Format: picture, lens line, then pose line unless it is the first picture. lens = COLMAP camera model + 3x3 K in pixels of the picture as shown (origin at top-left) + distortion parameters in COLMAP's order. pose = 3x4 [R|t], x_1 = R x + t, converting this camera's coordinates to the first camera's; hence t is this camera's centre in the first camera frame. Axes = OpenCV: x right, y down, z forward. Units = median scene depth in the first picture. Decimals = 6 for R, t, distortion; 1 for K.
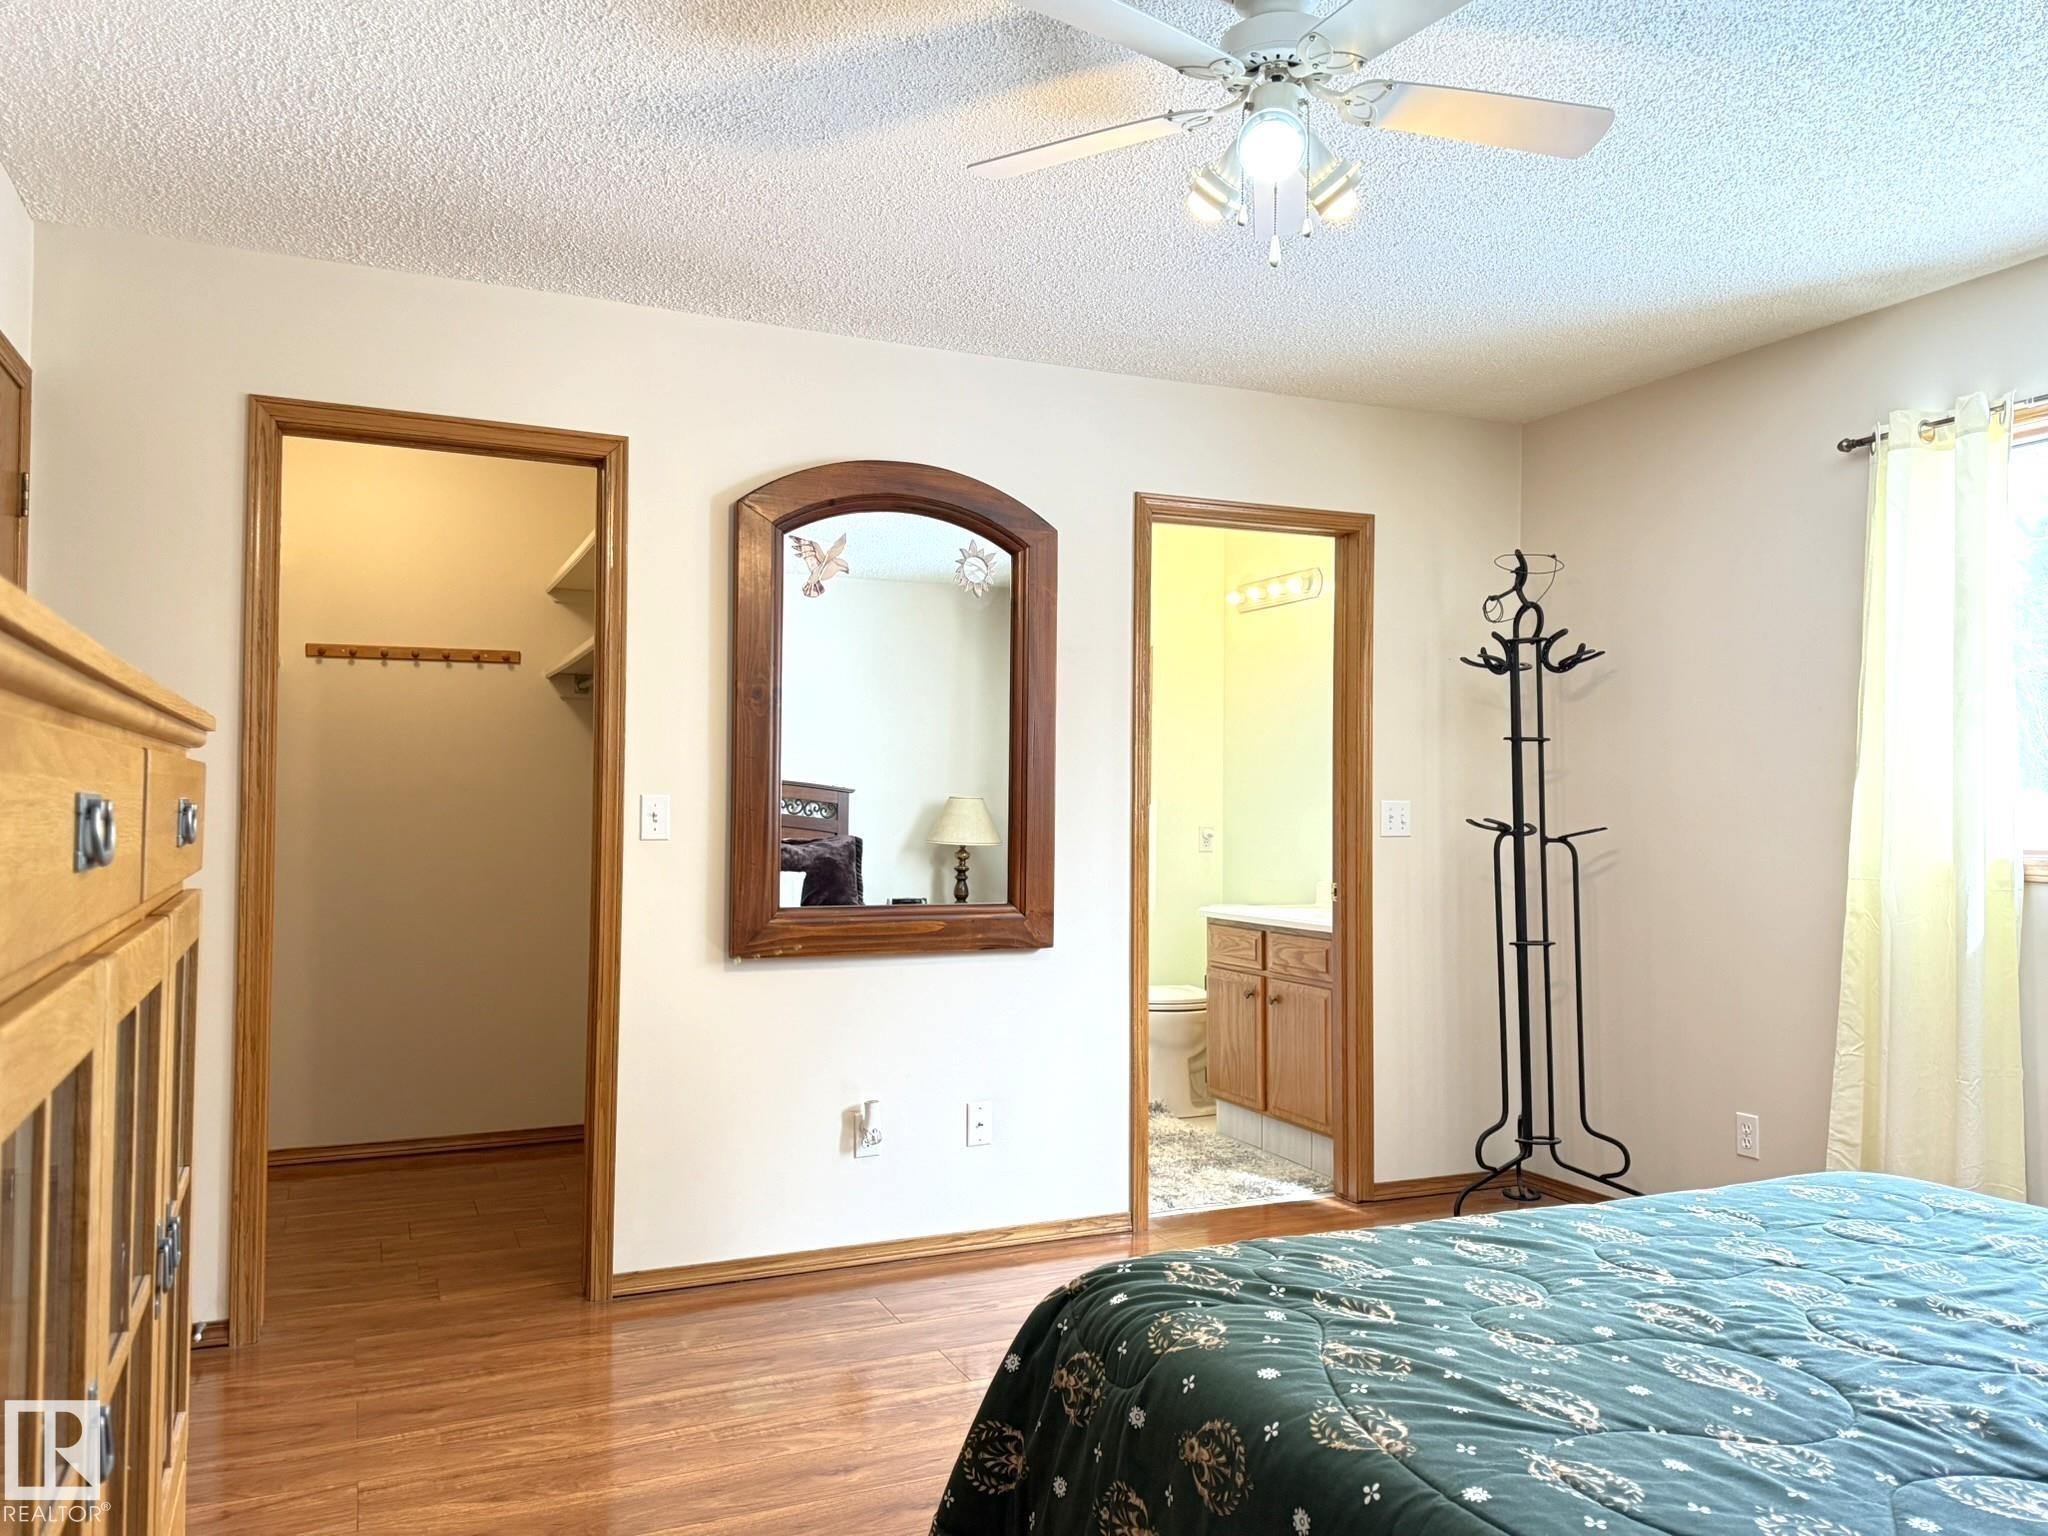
lens RADIAL K [[1504.0, 0, 1023.5], [0, 1504.0, 763.3], [0, 0, 1]] dist [0.007193, 0.002341]
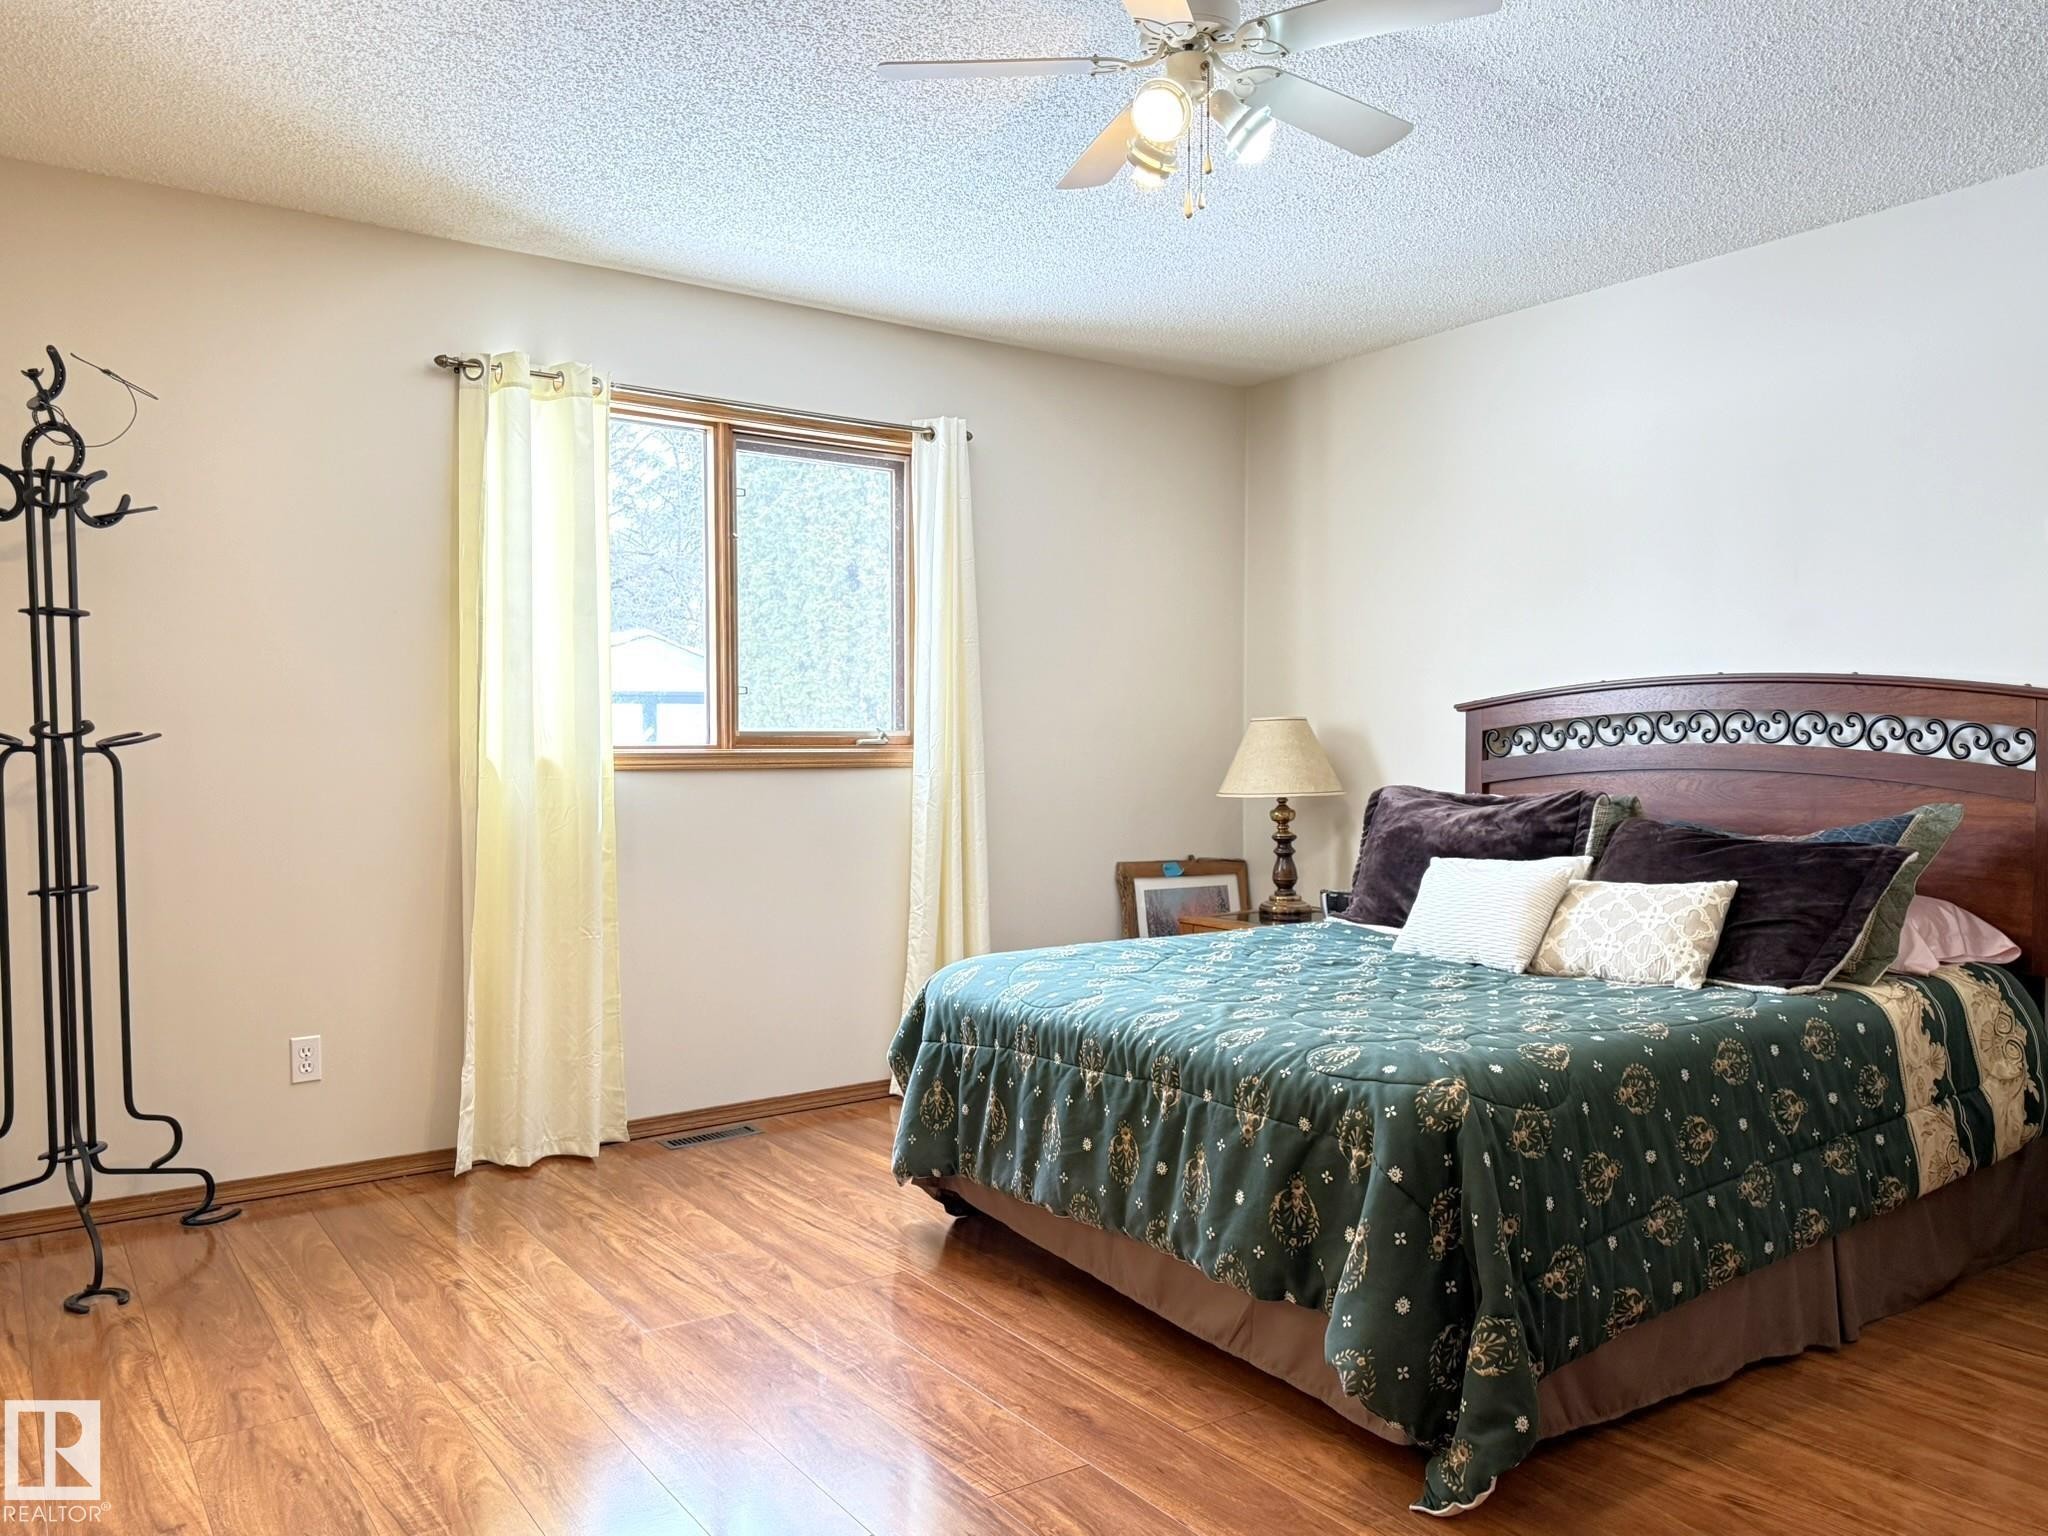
lens RADIAL K [[1504.0, 0, 1022.3], [0, 1504.0, 773.6], [0, 0, 1]] dist [0.007193, 0.002341]
pose [[-0.180304, -0.027958, 0.983213, -0.475456], [-0.029295, 0.999305, 0.023043, 0.031872], [-0.983175, -0.024648, -0.180998, 0.678189]]
